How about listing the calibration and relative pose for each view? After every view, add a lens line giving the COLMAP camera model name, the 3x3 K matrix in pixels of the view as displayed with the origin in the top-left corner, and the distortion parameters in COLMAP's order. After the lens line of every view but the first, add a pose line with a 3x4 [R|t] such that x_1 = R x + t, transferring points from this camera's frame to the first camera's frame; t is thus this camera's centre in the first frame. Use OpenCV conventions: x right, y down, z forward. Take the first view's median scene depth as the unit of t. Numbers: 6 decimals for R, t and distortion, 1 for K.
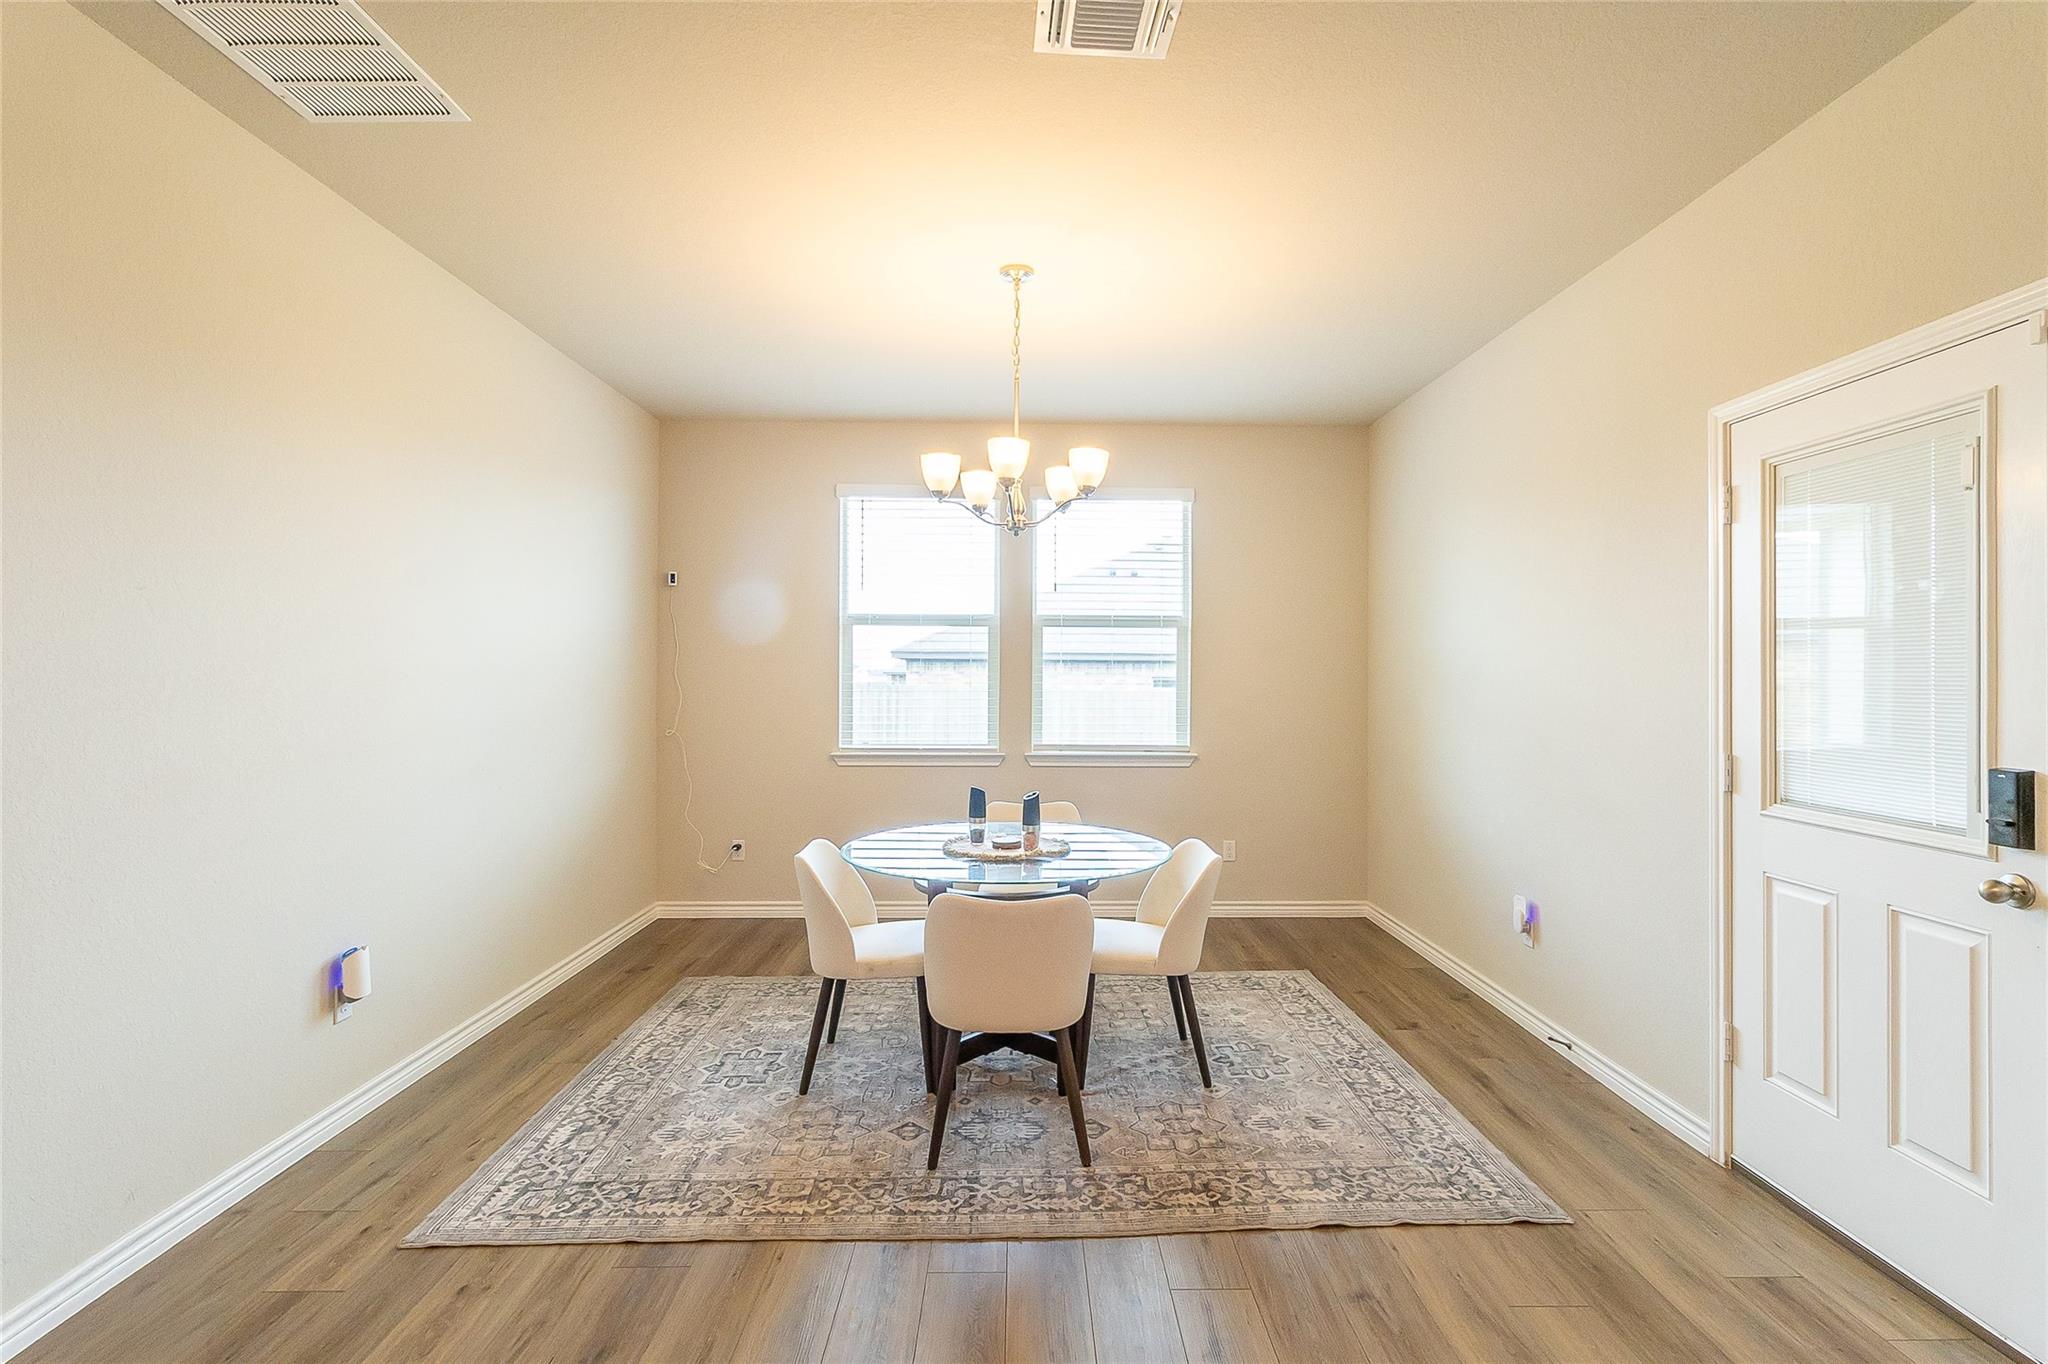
lens RADIAL K [[945.3, 0, 1034.0], [0, 945.3, 678.7], [0, 0, 1]] dist [0.002633, 0.000215]
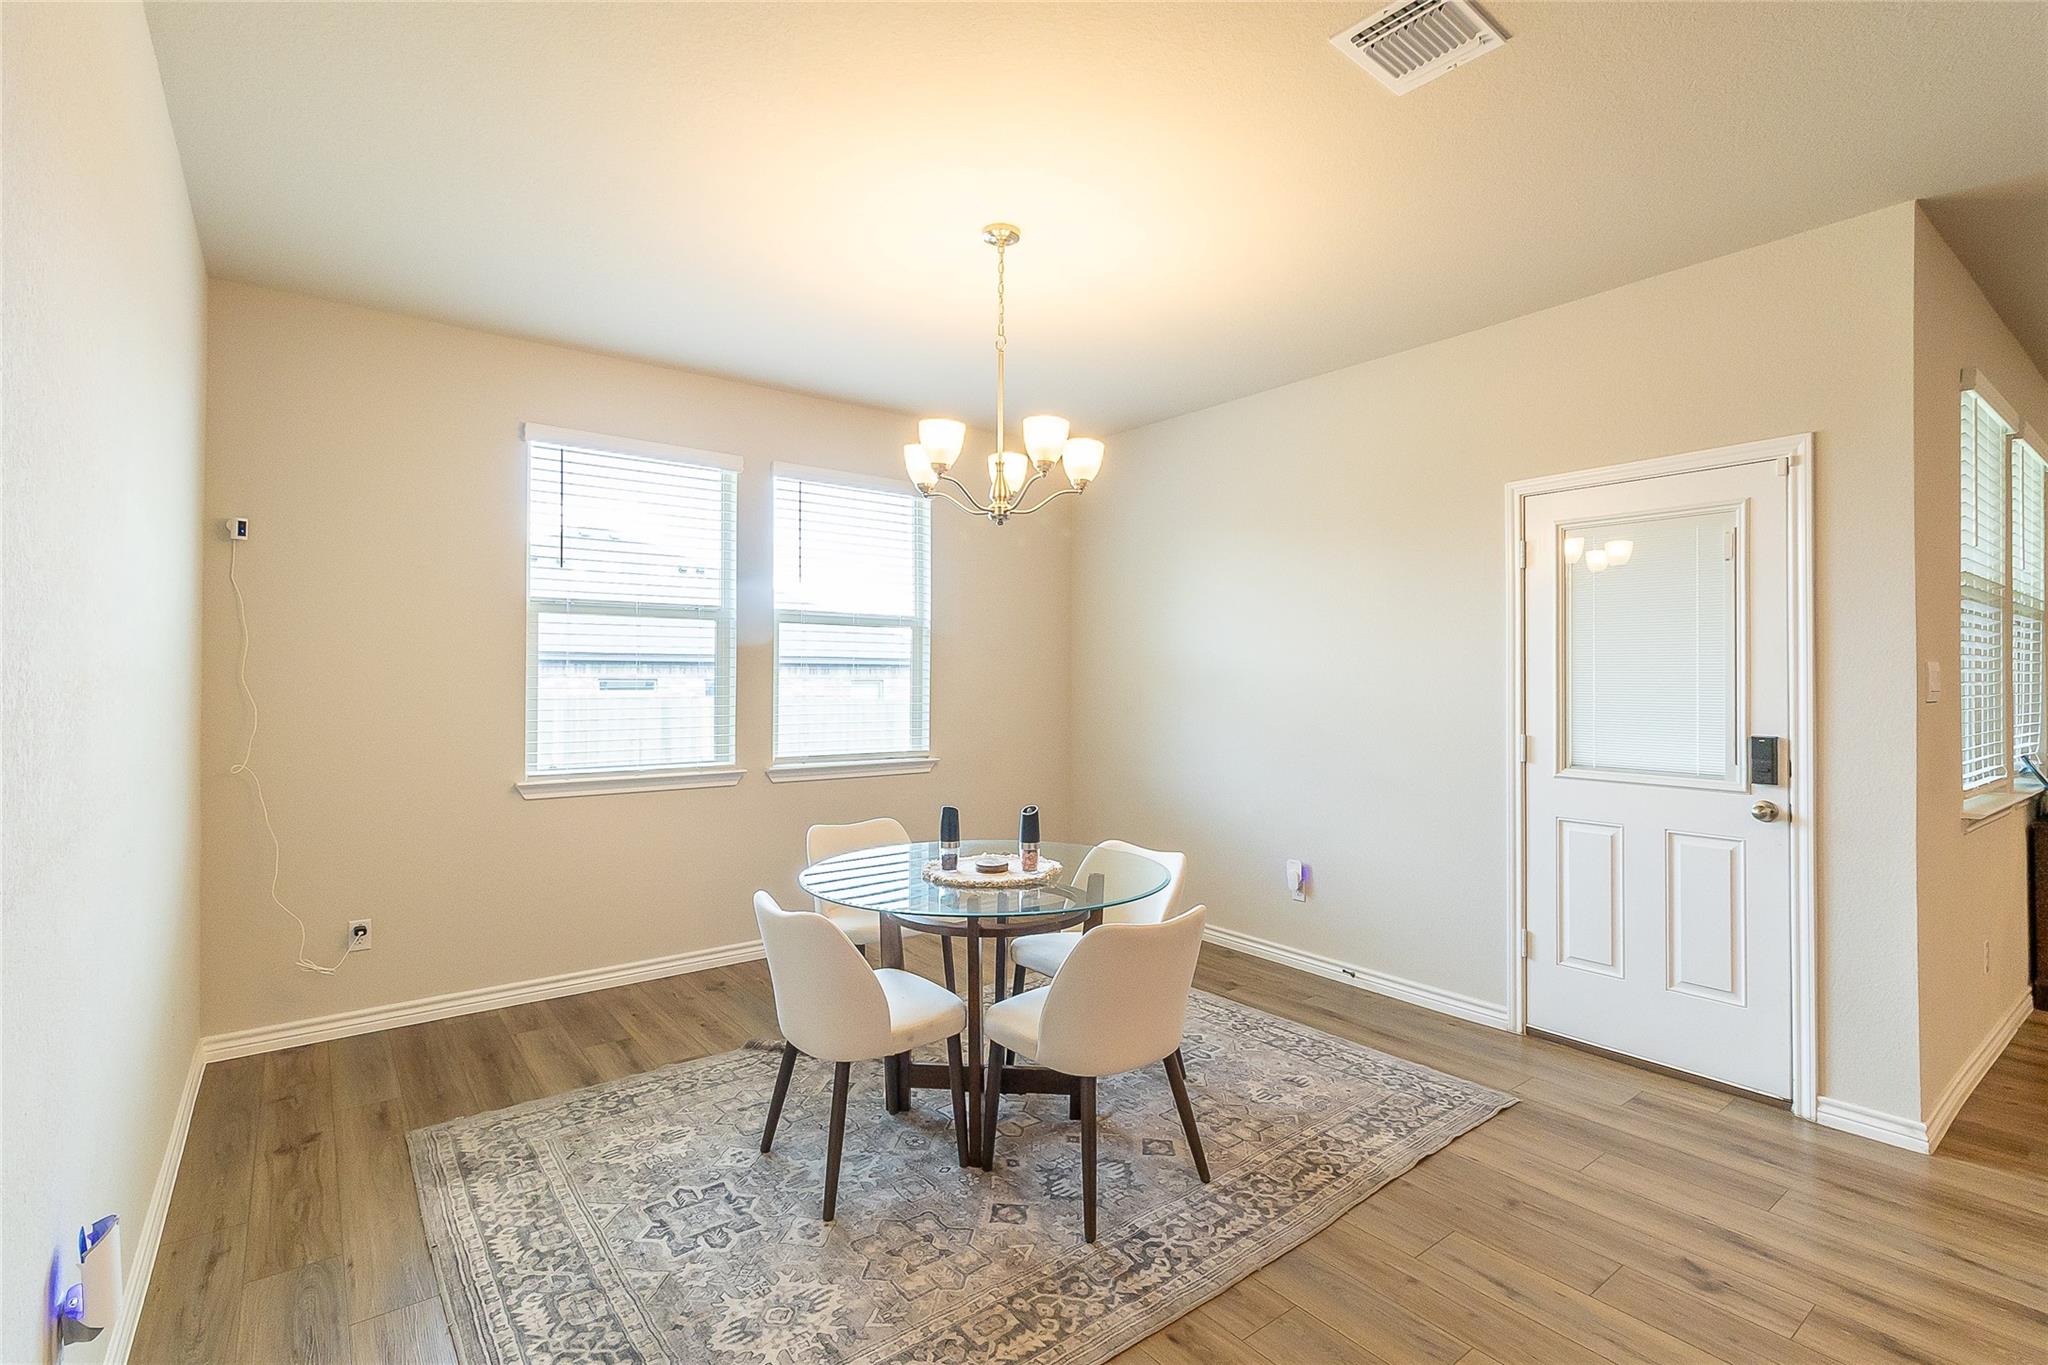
lens RADIAL K [[945.3, 0, 1029.0], [0, 945.3, 674.7], [0, 0, 1]] dist [0.002633, 0.000215]
pose [[0.801321, 0.000737, 0.598235, -0.525716], [0.003083, 0.999981, -0.005361, -0.002379], [-0.598227, 0.006140, 0.801303, 0.253582]]
